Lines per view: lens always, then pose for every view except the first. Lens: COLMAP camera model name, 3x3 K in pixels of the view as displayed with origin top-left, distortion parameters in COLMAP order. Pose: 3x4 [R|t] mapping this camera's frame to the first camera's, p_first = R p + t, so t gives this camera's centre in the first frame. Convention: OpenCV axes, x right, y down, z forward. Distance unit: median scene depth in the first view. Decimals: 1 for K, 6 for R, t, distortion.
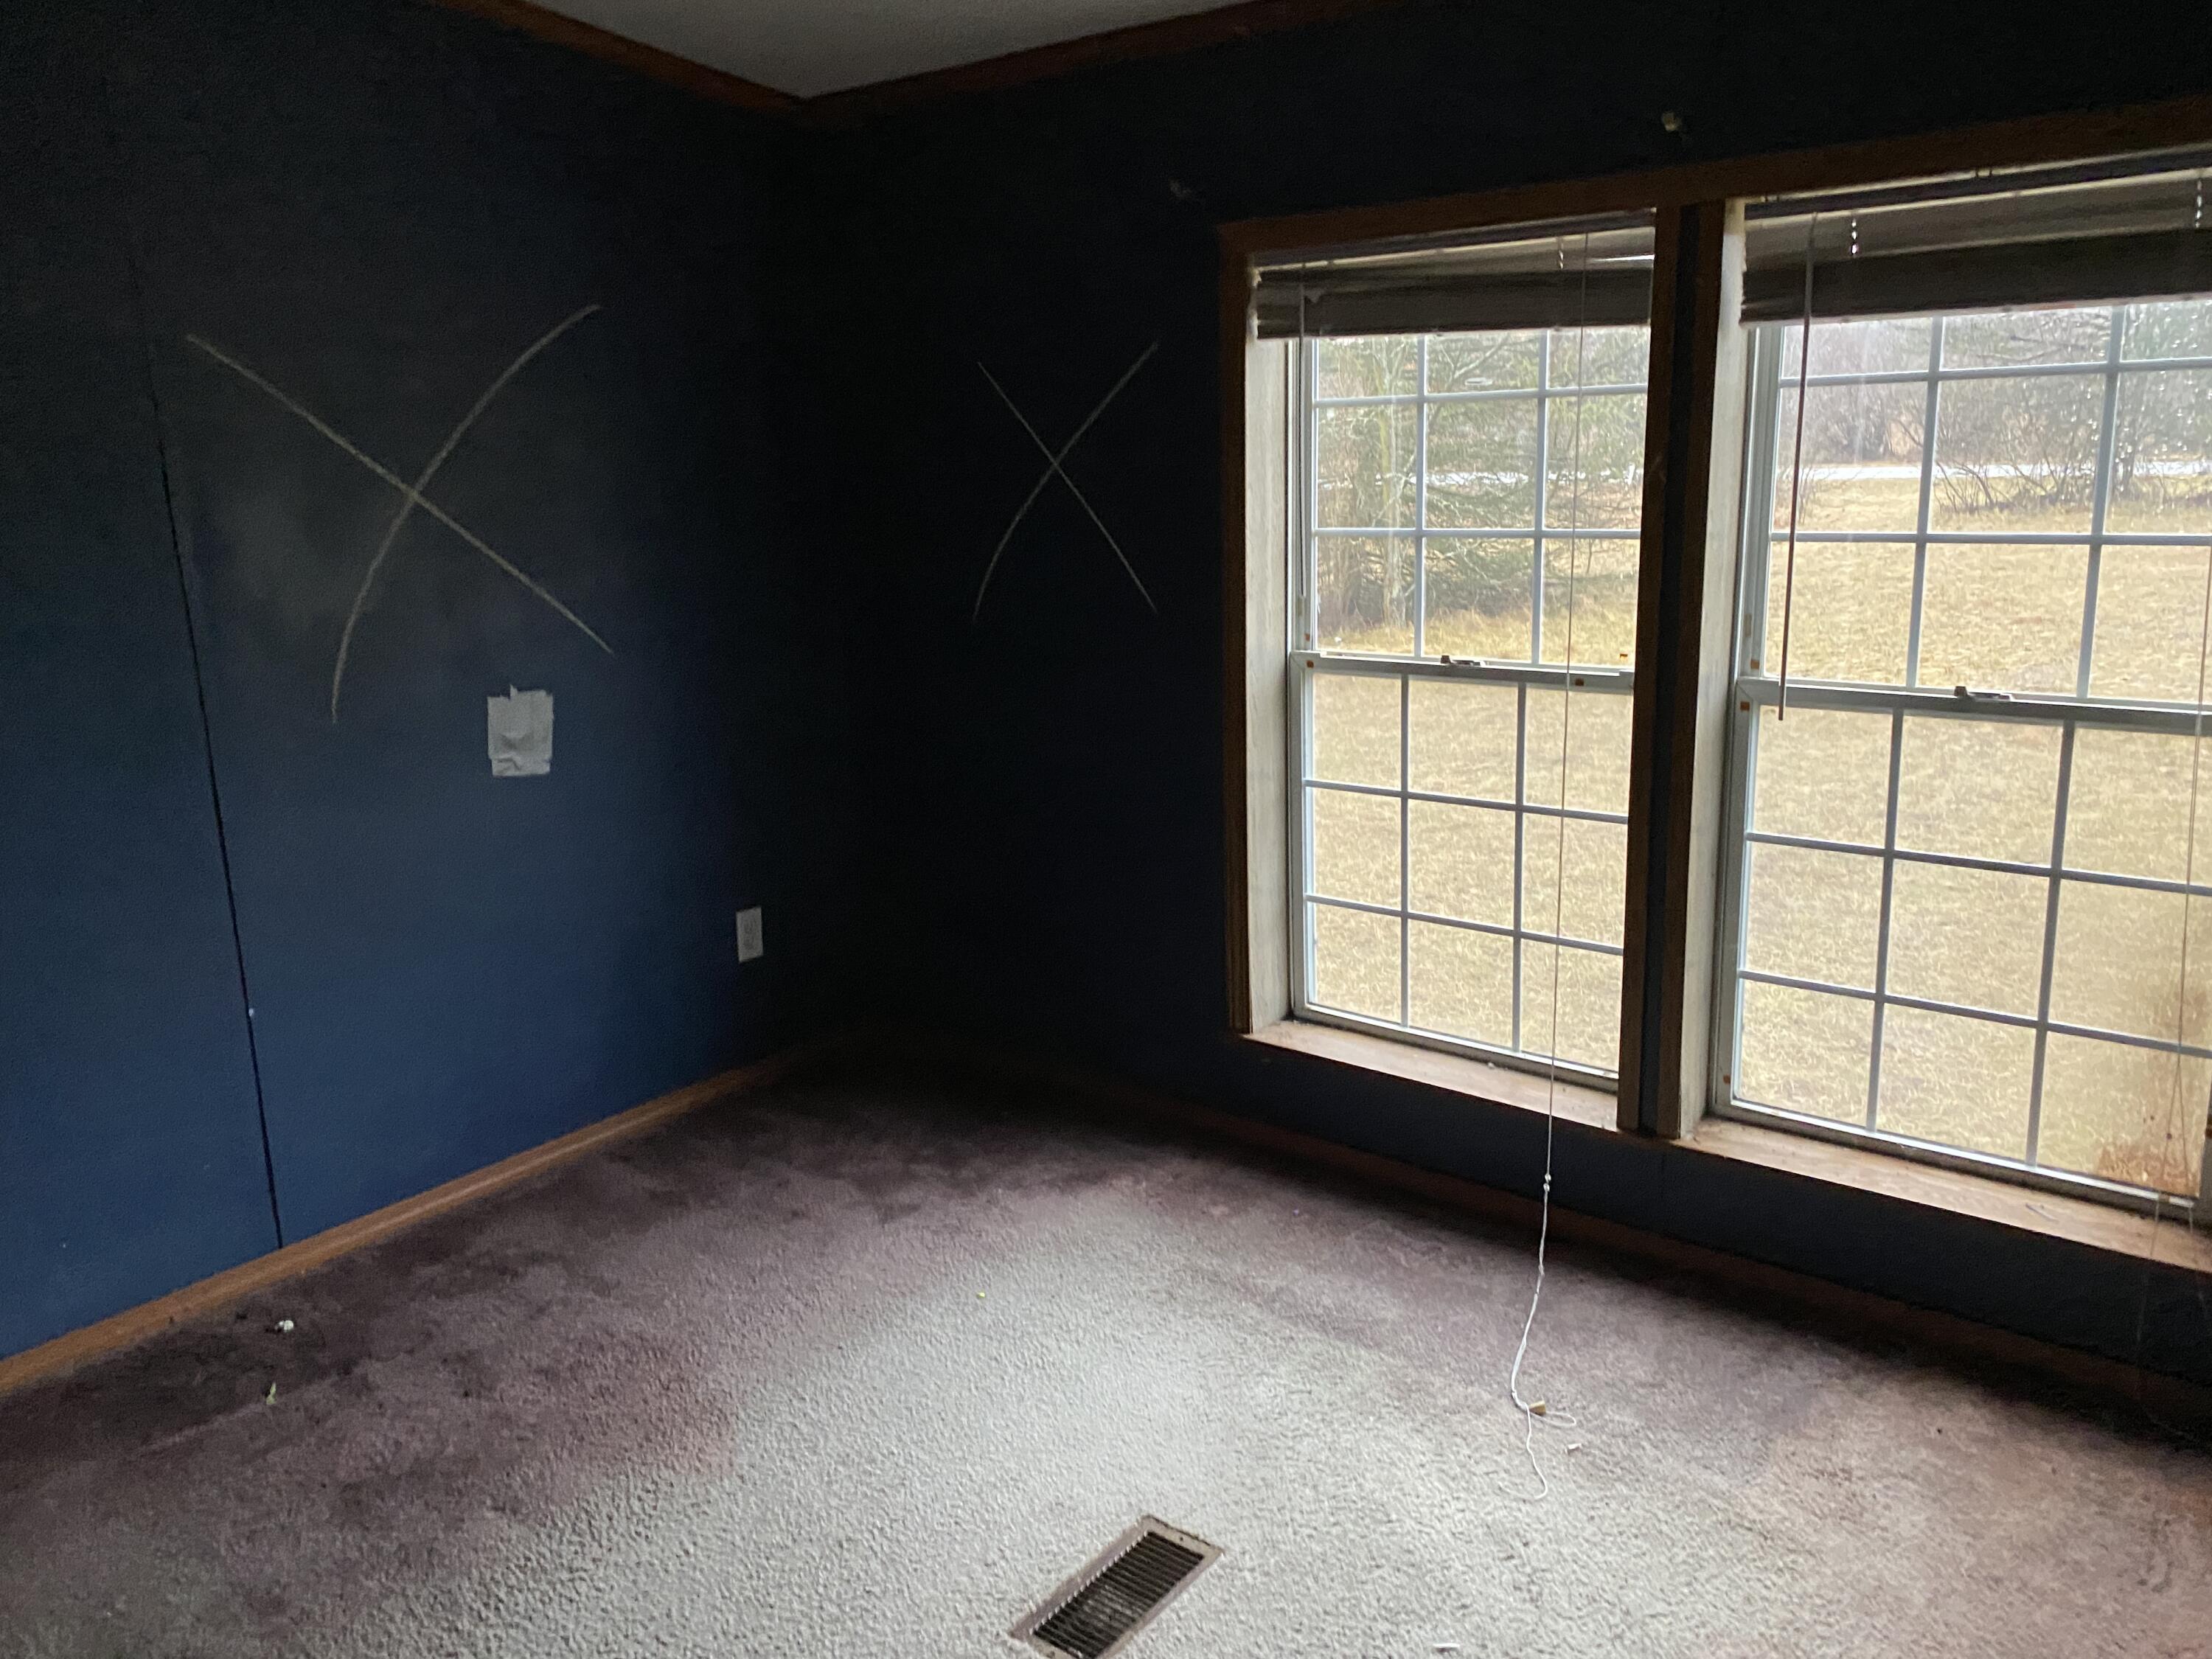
lens RADIAL K [[1634.7, 0, 1106.0], [0, 1634.7, 829.5], [0, 0, 1]] dist [-0.072974, -0.002761]
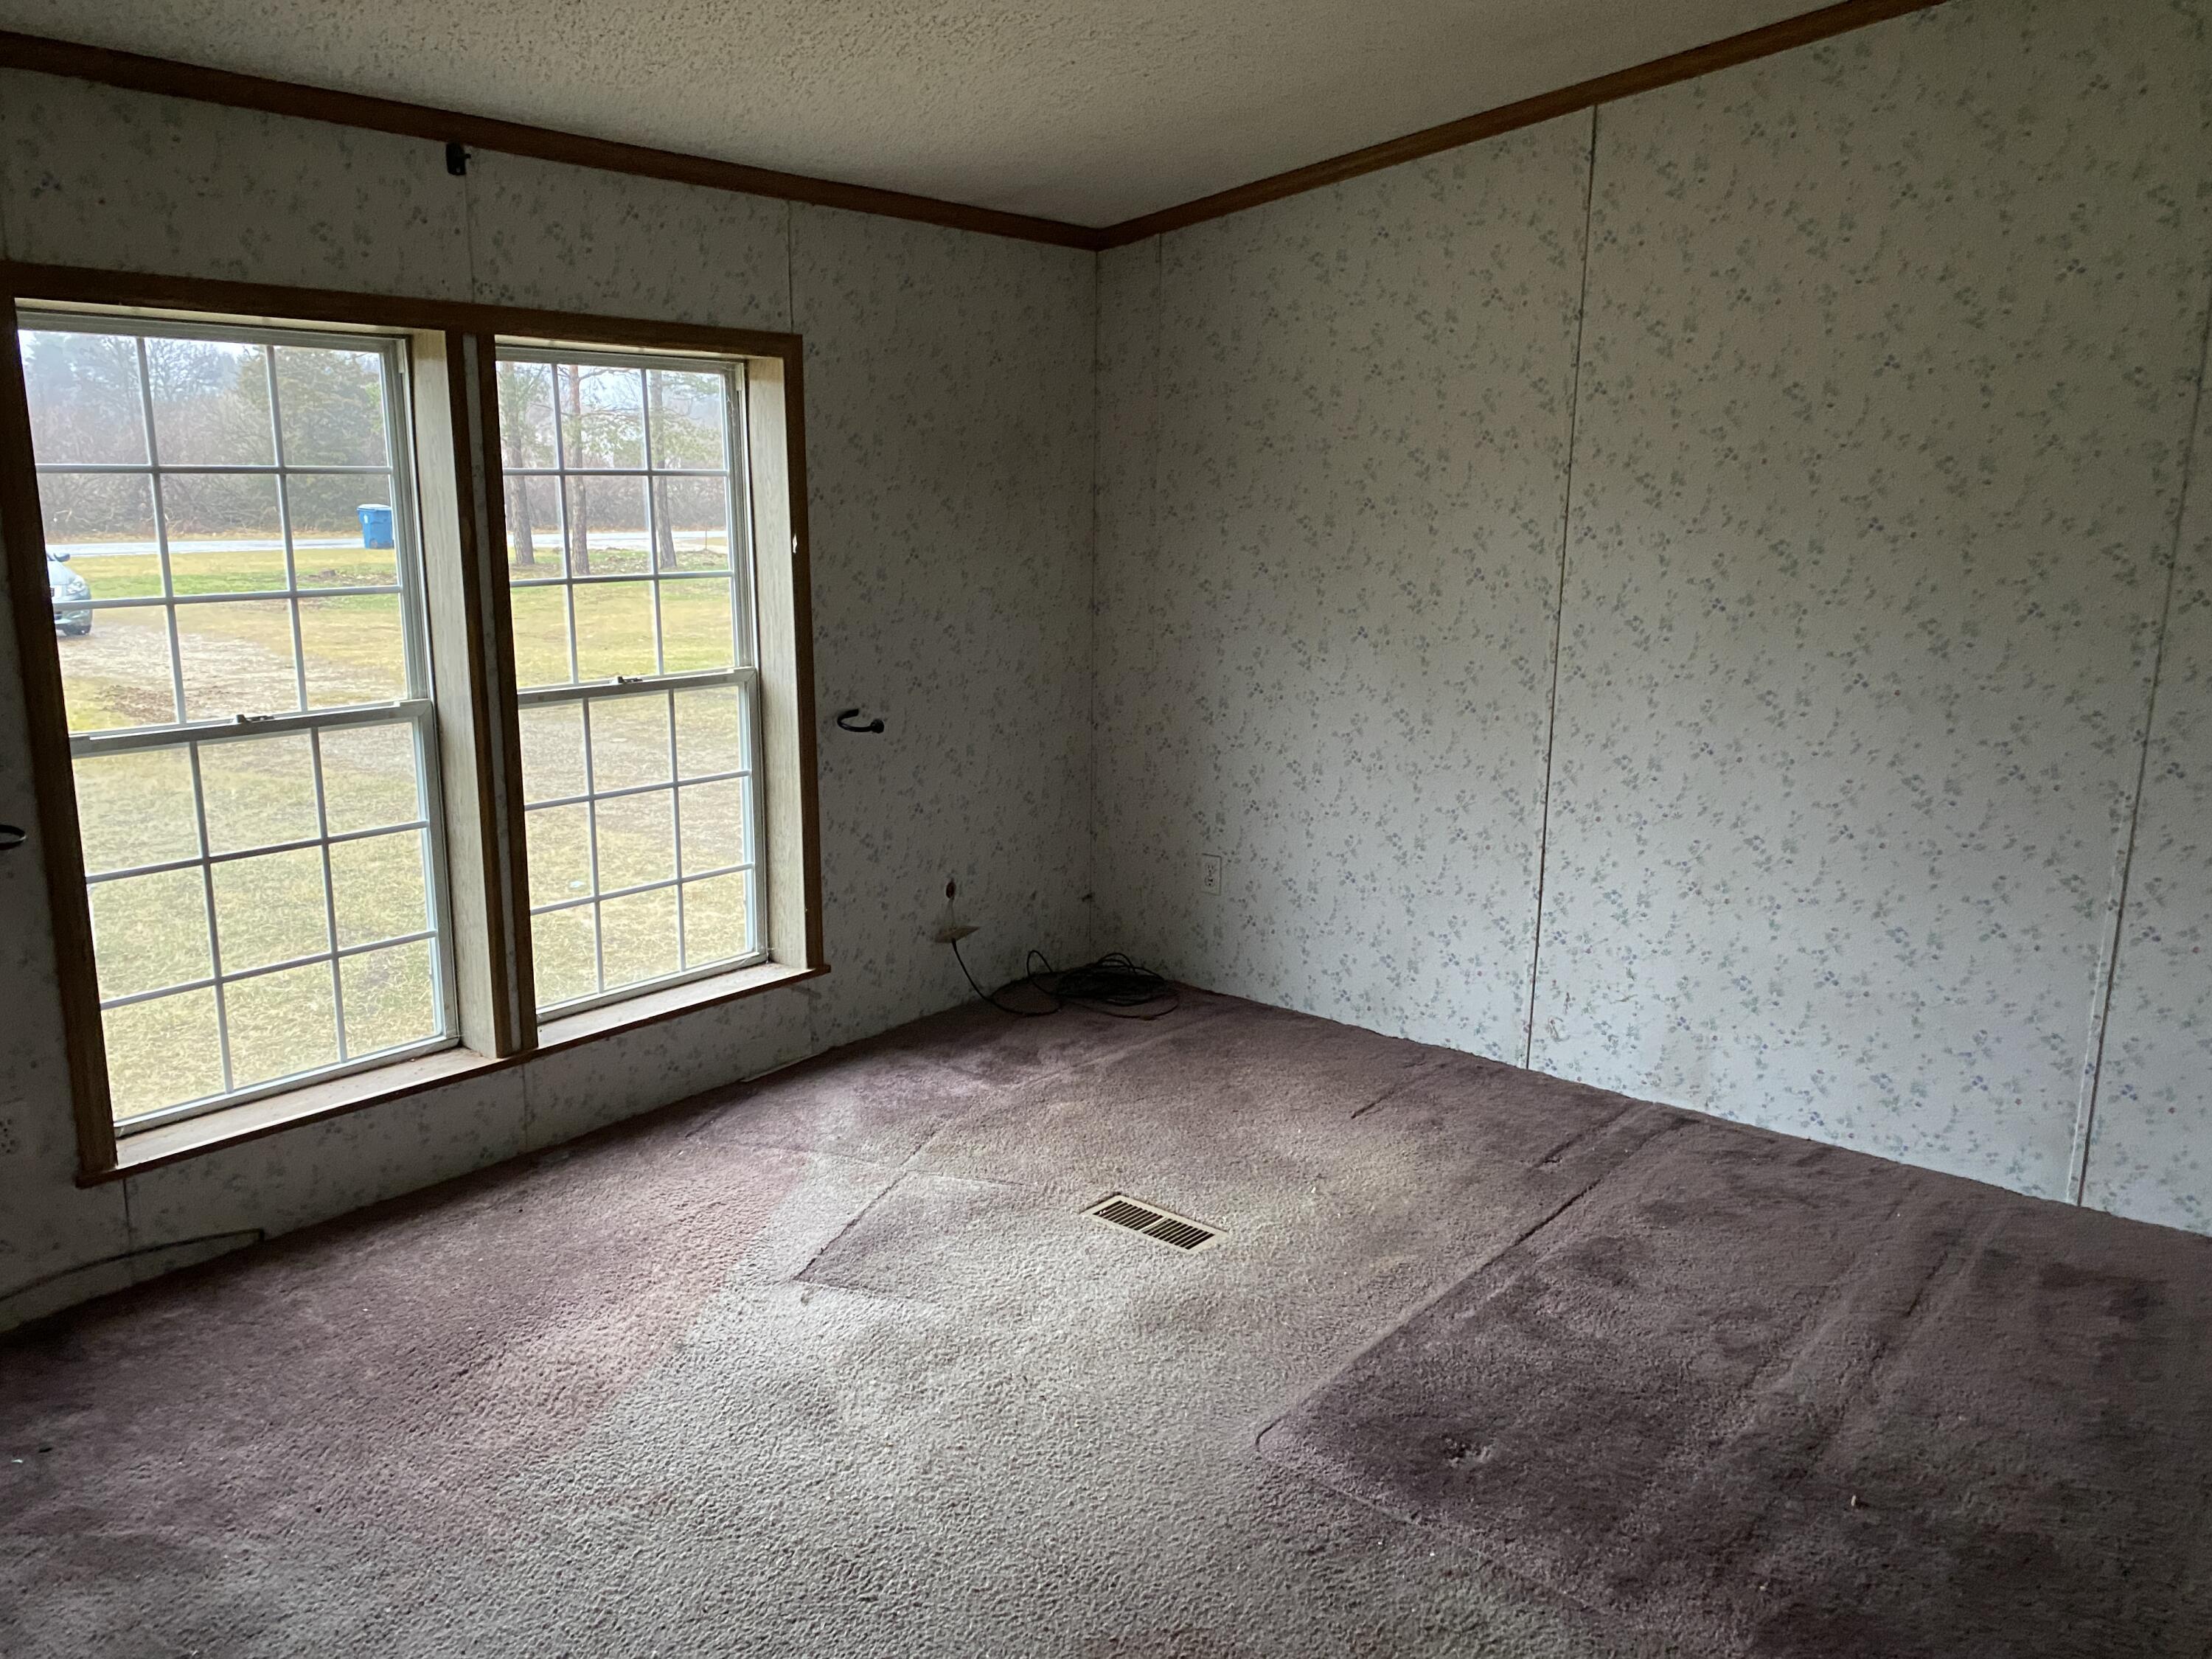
lens RADIAL K [[1634.7, 0, 1106.0], [0, 1634.7, 829.5], [0, 0, 1]] dist [-0.072974, -0.002761]
pose [[0.022328, -0.179182, 0.983563, -0.780012], [0.207029, 0.963311, 0.170793, -0.096925], [-0.978080, 0.199812, 0.058605, 0.434420]]
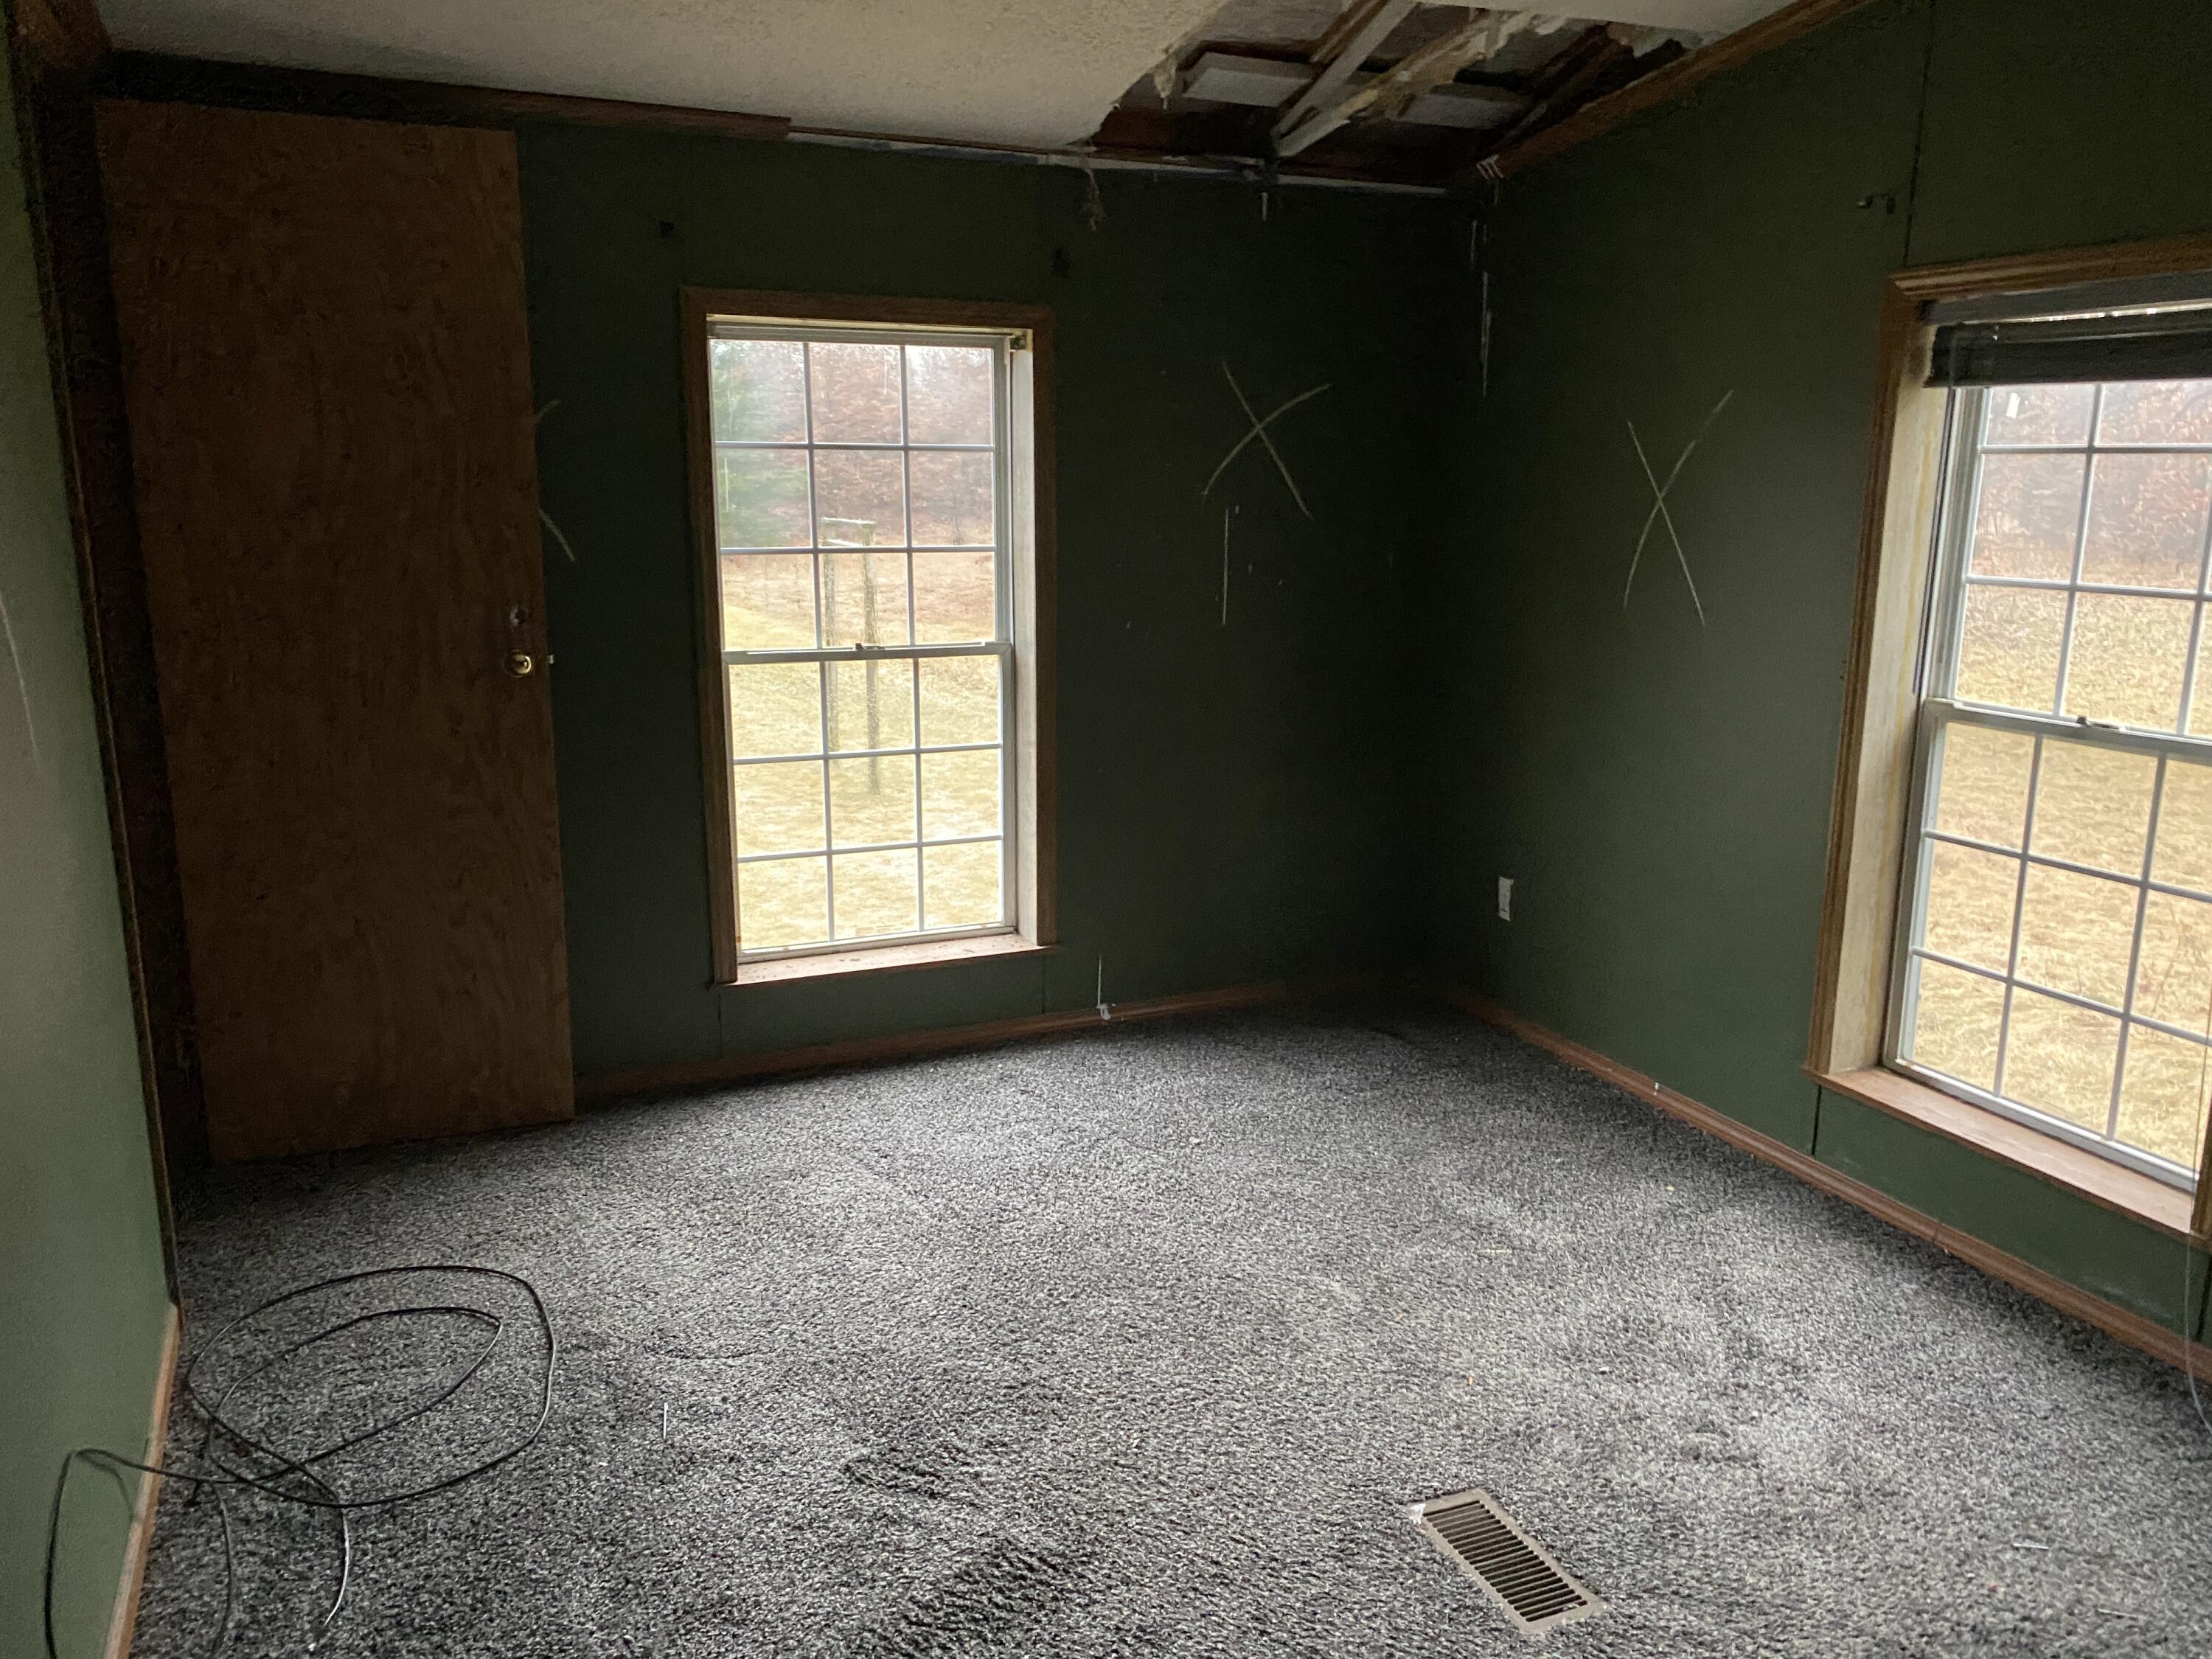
lens RADIAL K [[1634.7, 0, 1106.0], [0, 1634.7, 829.5], [0, 0, 1]] dist [-0.072974, -0.002761]
pose [[0.892199, 0.126413, -0.433591, 0.107865], [-0.131252, 0.991169, 0.018896, 0.016812], [0.432151, 0.040051, 0.900912, -0.092477]]
